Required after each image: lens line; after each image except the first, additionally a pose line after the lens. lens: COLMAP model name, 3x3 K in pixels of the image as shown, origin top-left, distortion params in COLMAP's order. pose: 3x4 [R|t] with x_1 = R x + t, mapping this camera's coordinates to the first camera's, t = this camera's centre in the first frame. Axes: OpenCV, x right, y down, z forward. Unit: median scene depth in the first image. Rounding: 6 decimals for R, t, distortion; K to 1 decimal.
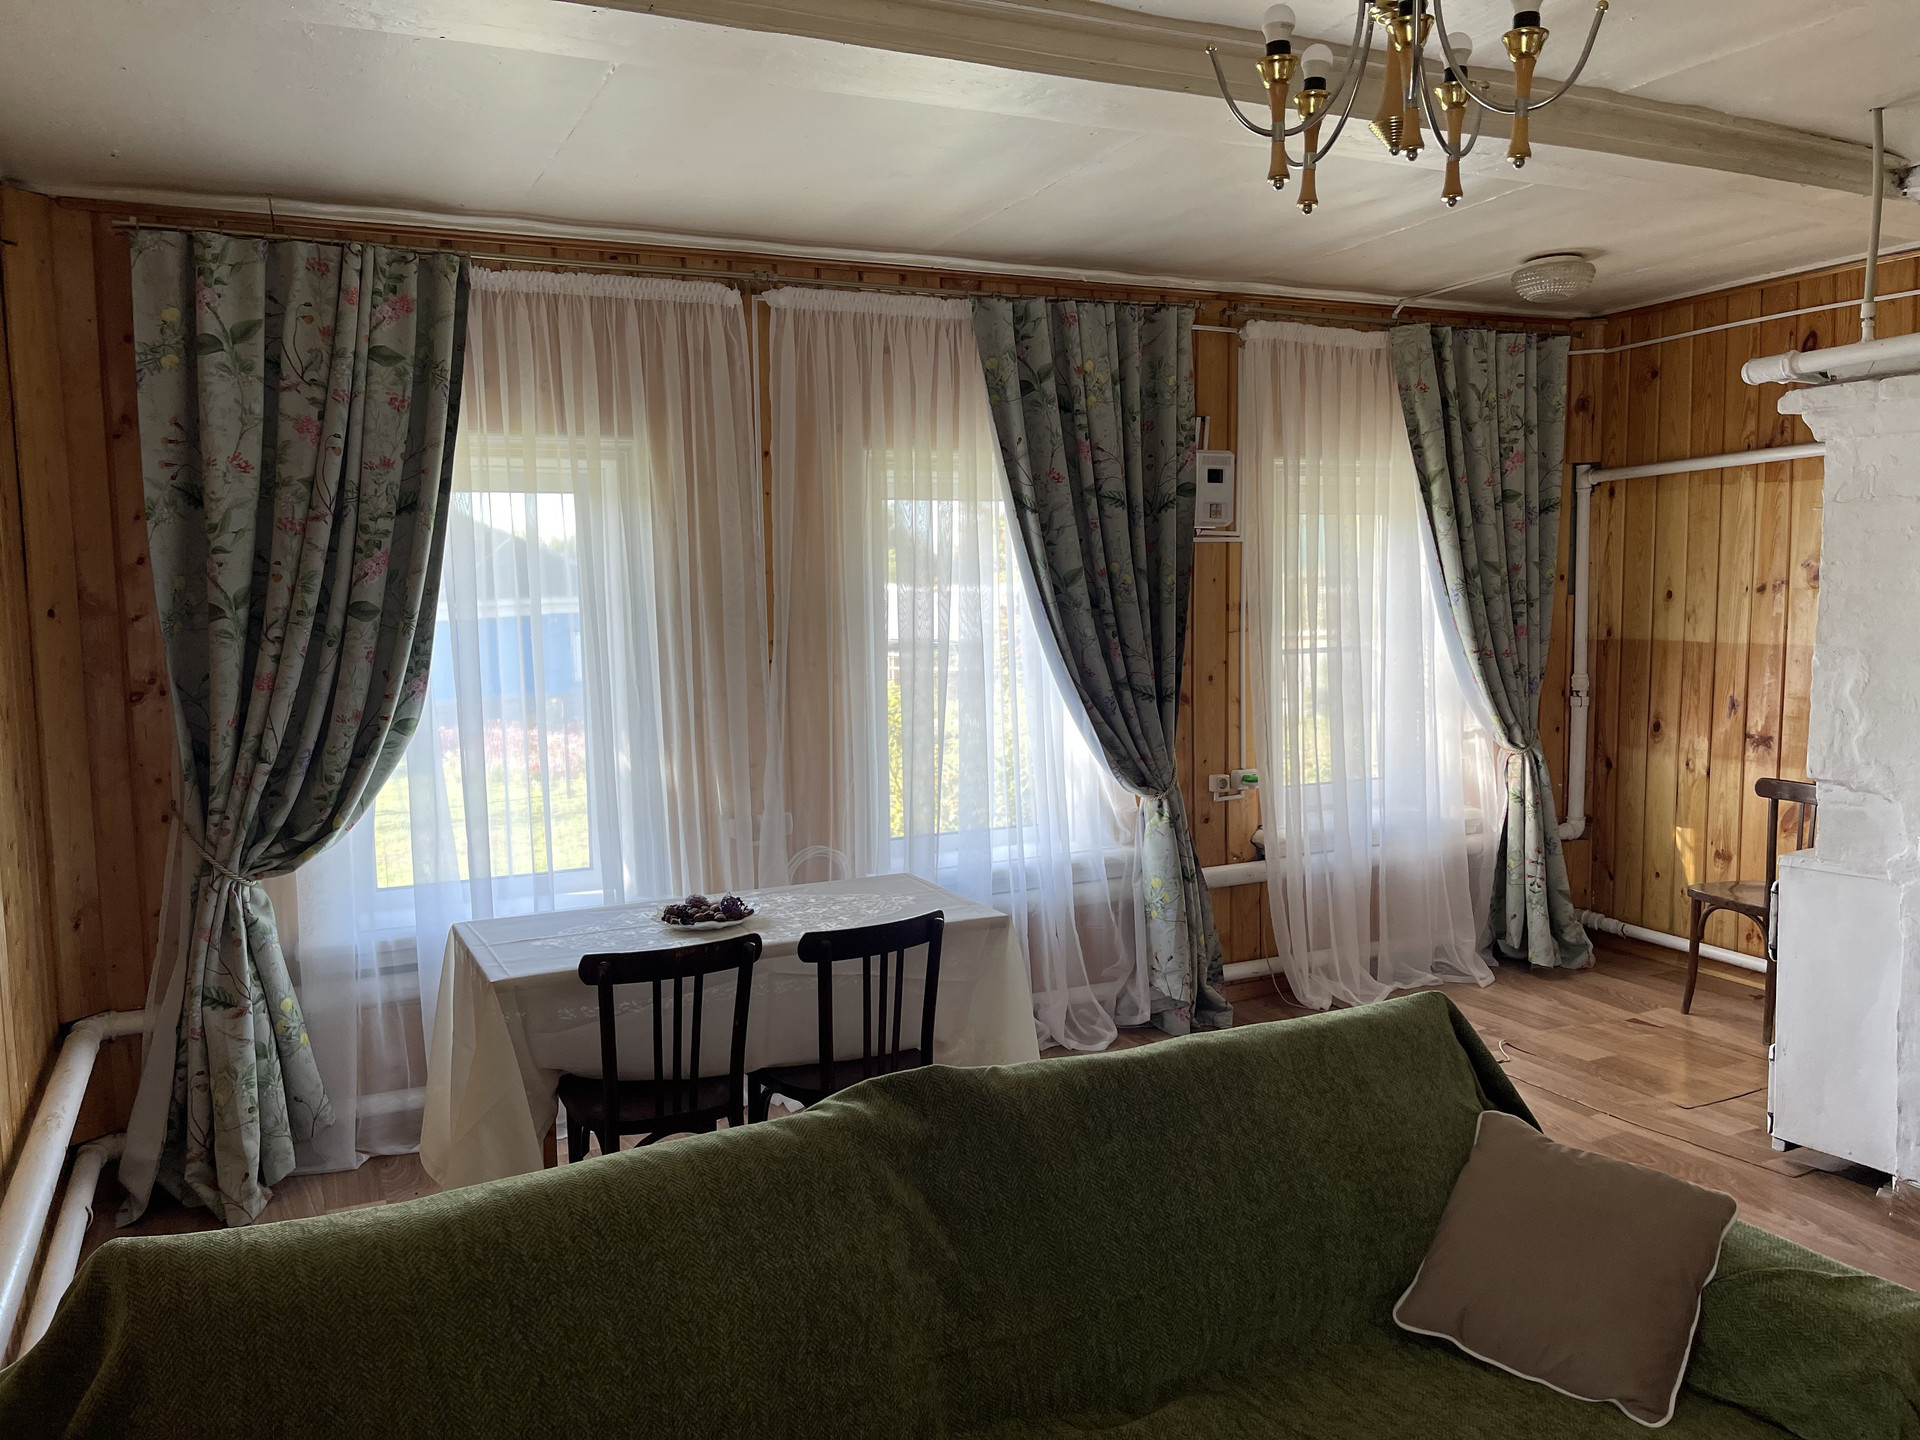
lens RADIAL K [[1425.6, 0, 961.1], [0, 1425.6, 733.6], [0, 0, 1]] dist [0.044920, -0.062403]
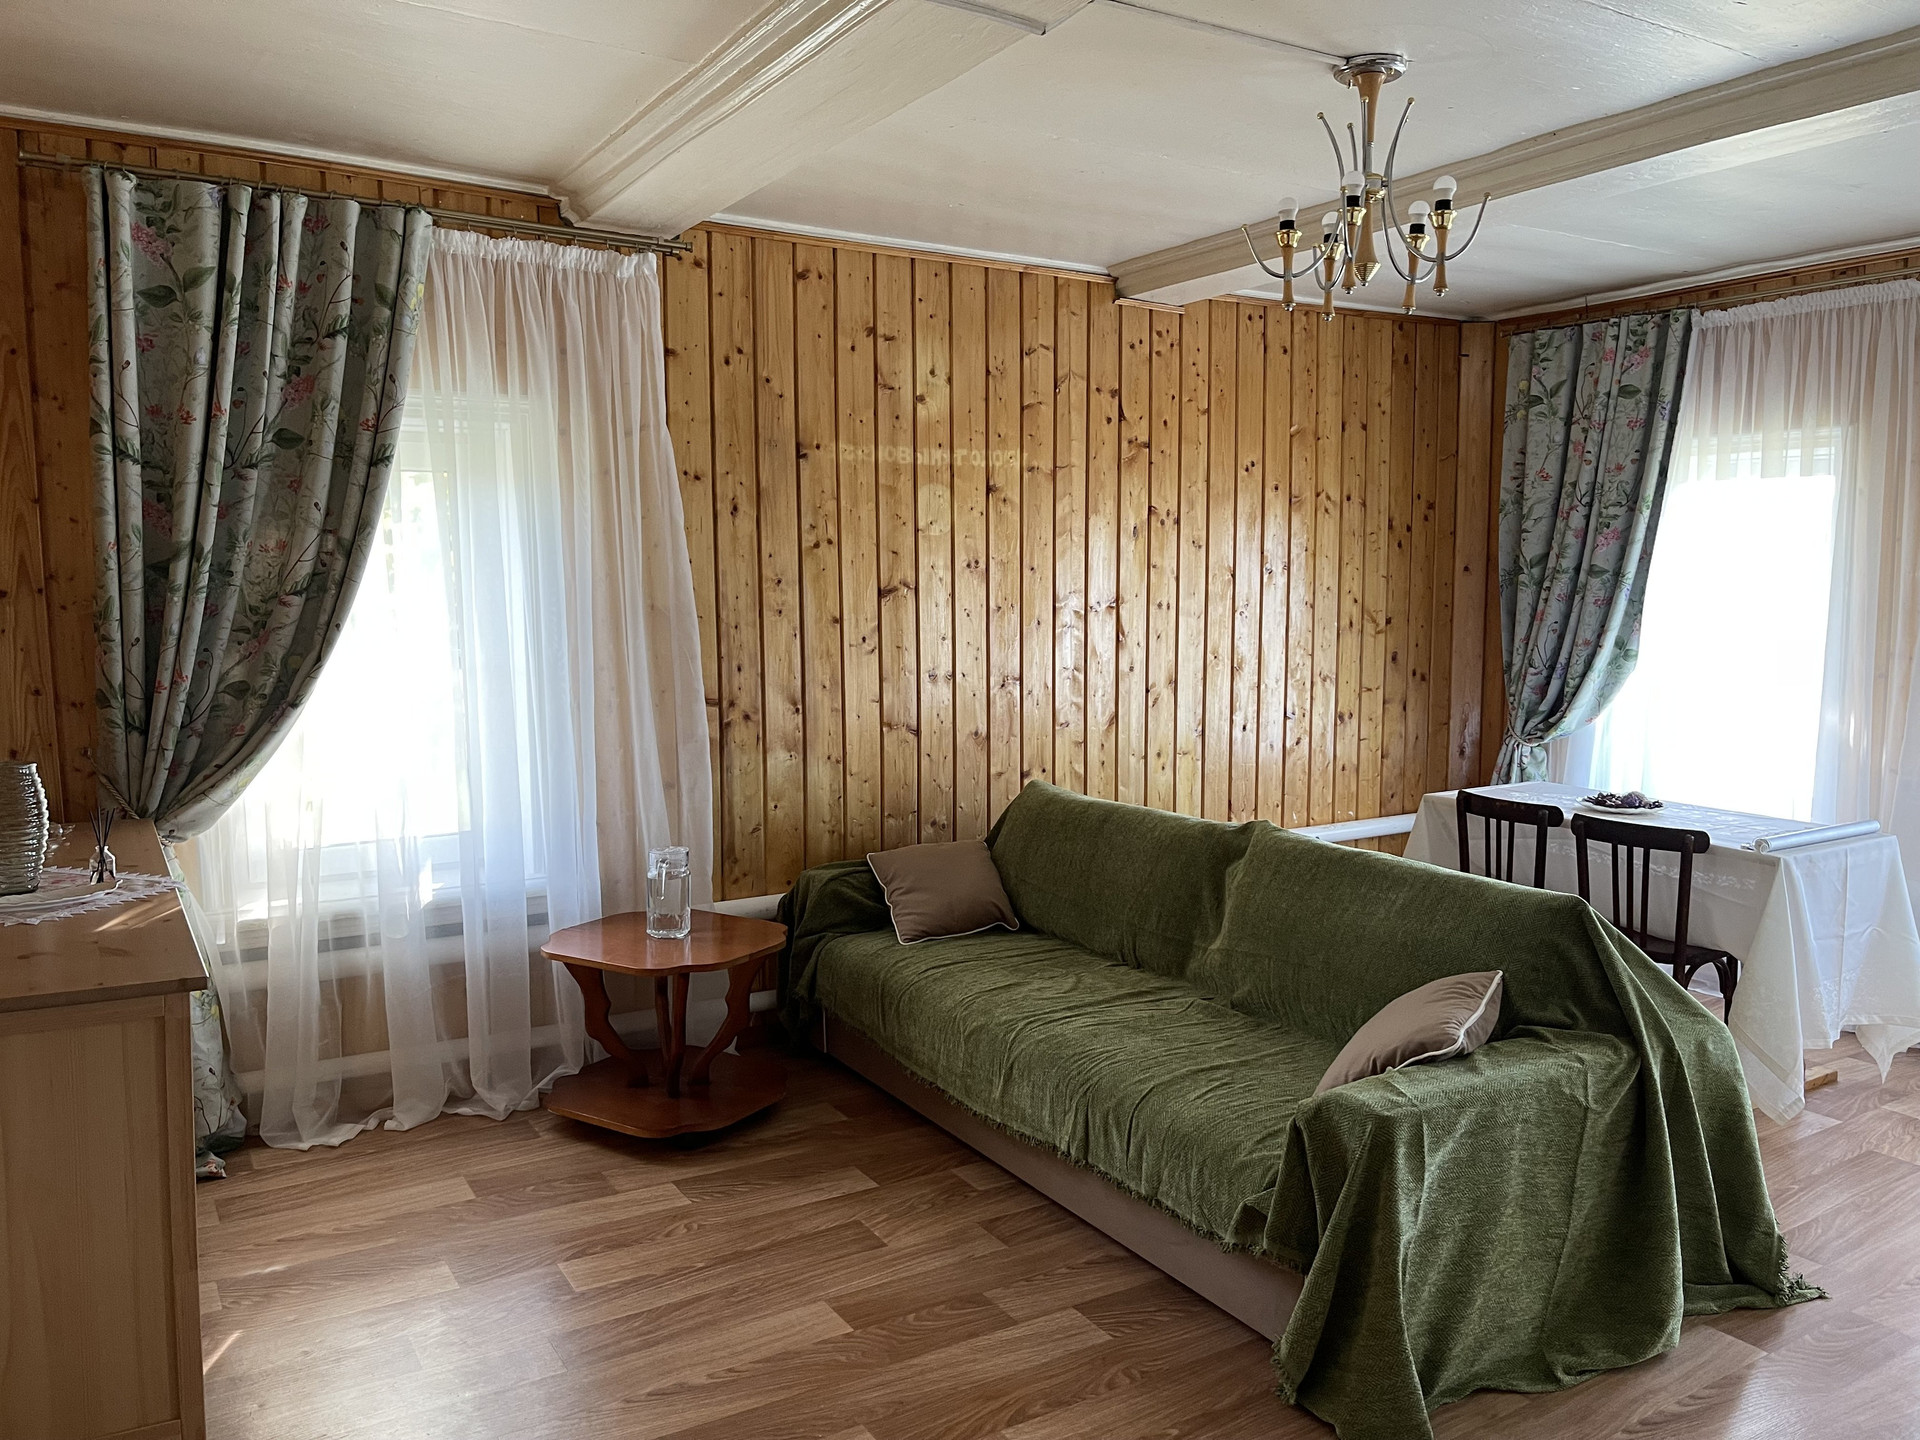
lens RADIAL K [[1425.6, 0, 965.0], [0, 1425.6, 707.9], [0, 0, 1]] dist [0.044920, -0.062403]
pose [[0.074063, 0.108235, -0.991363, 0.999859], [-0.127511, 0.986961, 0.098228, -0.011426], [0.989068, 0.119135, 0.086899, 0.271141]]
